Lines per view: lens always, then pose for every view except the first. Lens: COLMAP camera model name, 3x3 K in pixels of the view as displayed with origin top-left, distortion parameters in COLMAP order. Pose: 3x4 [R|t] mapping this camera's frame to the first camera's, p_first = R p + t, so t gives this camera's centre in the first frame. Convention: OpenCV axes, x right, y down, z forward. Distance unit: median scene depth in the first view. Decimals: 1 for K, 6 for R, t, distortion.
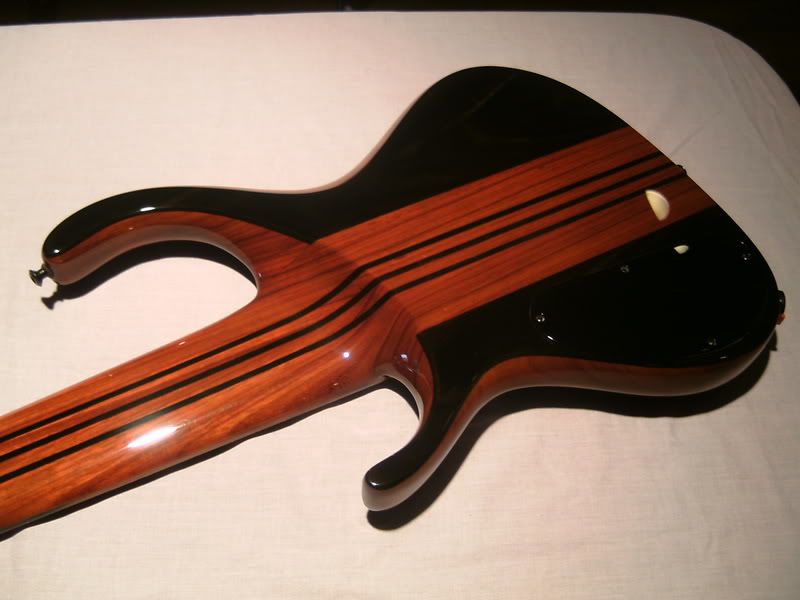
lens RADIAL K [[868.8, 0, 400.0], [0, 868.8, 300.0], [0, 0, 1]] dist [-0.162055, 0.133806]
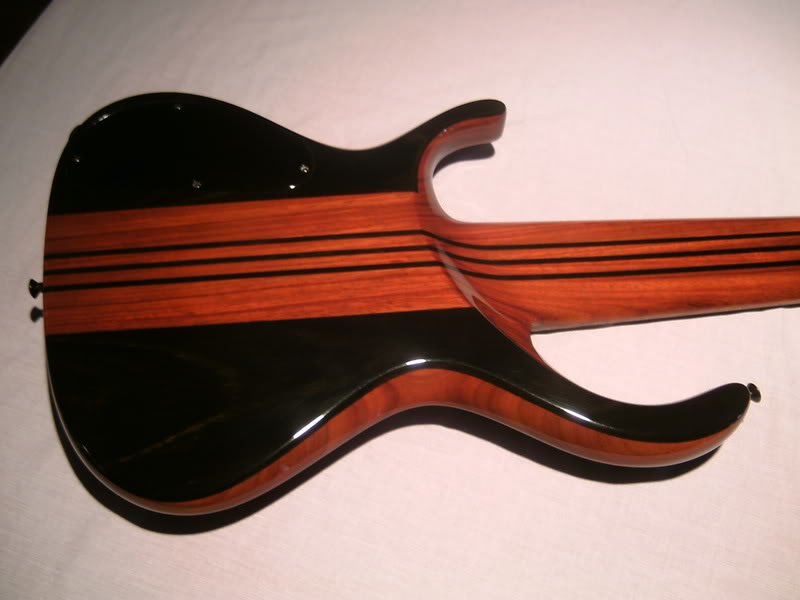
lens RADIAL K [[868.8, 0, 400.0], [0, 868.8, 300.0], [0, 0, 1]] dist [-0.162055, 0.133806]
pose [[-0.915257, -0.385114, 0.118285, -0.135438], [0.269784, -0.367841, 0.889893, -0.937694], [-0.299200, 0.846392, 0.440567, 0.597438]]
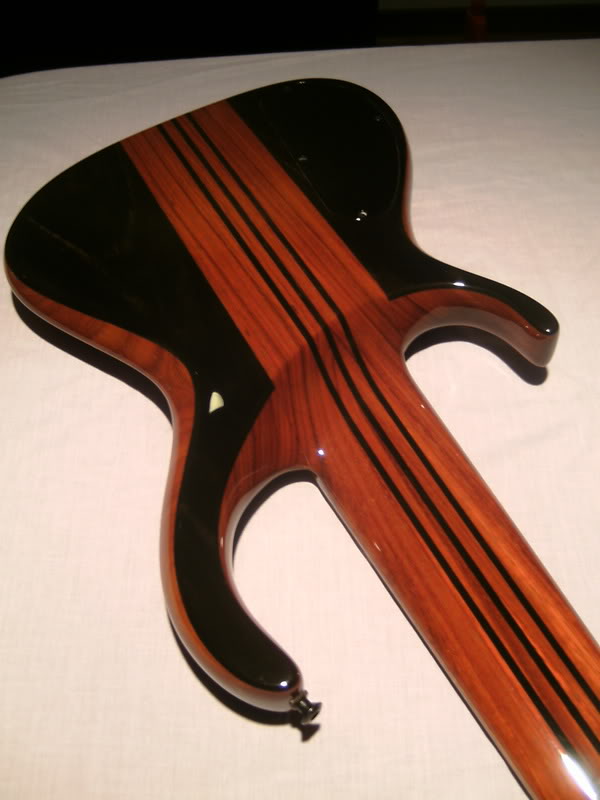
lens RADIAL K [[868.8, 0, 300.0], [0, 868.8, 400.0], [0, 0, 1]] dist [-0.162055, 0.133806]
pose [[0.021301, -0.834742, 0.550229, -0.595711], [0.837169, 0.315745, 0.446601, -0.430681], [-0.546529, 0.451122, 0.705546, 0.374945]]
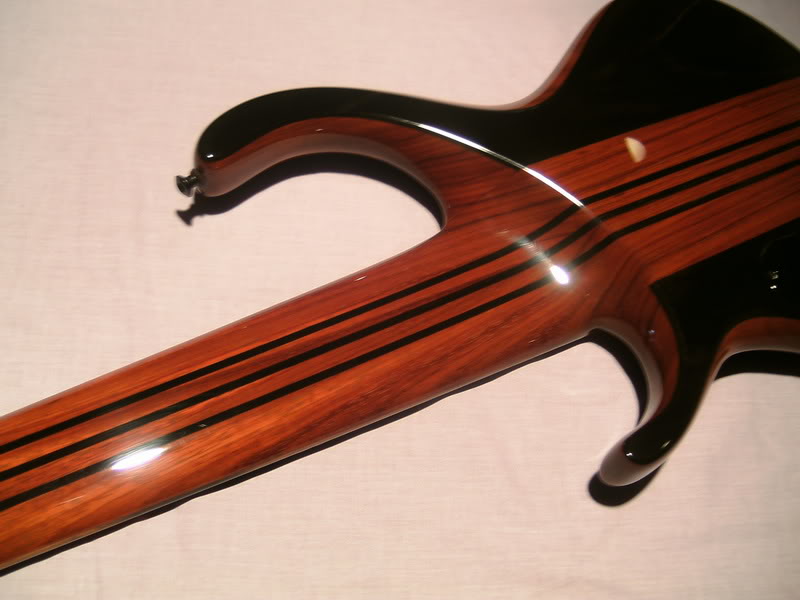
lens RADIAL K [[868.8, 0, 400.0], [0, 868.8, 300.0], [0, 0, 1]] dist [-0.162055, 0.133806]
pose [[0.992161, 0.059086, 0.110116, -0.305165], [-0.067291, 0.995107, 0.072350, 0.008986], [-0.105302, -0.079193, 0.991282, 0.158940]]
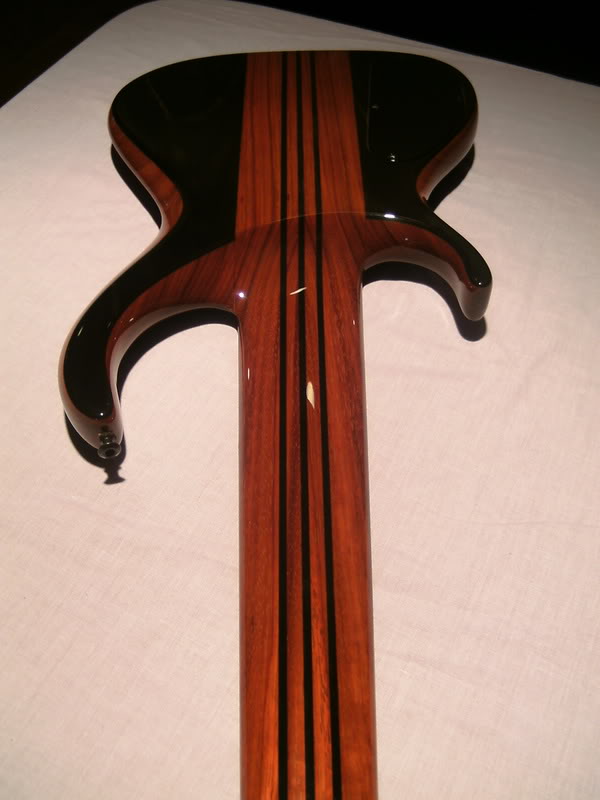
lens RADIAL K [[868.8, 0, 300.0], [0, 868.8, 400.0], [0, 0, 1]] dist [-0.162055, 0.133806]
pose [[0.469292, -0.700934, 0.537082, -0.765728], [0.719524, 0.656119, 0.227580, -0.118412], [-0.511908, 0.279642, 0.812250, 0.163678]]
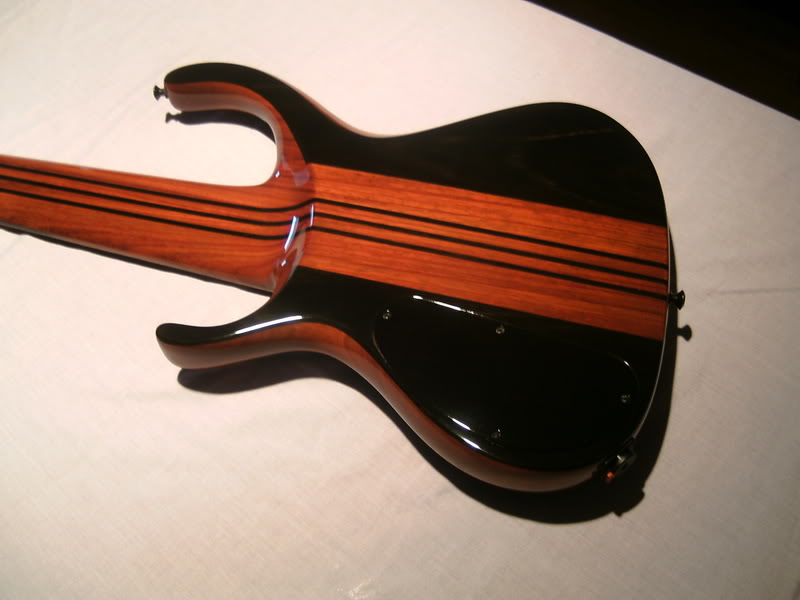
lens RADIAL K [[868.8, 0, 400.0], [0, 868.8, 300.0], [0, 0, 1]] dist [-0.162055, 0.133806]
pose [[0.684617, 0.521745, -0.509001, 0.665602], [-0.510833, 0.841564, 0.175555, -0.178448], [0.519952, 0.139827, 0.842673, 0.119188]]
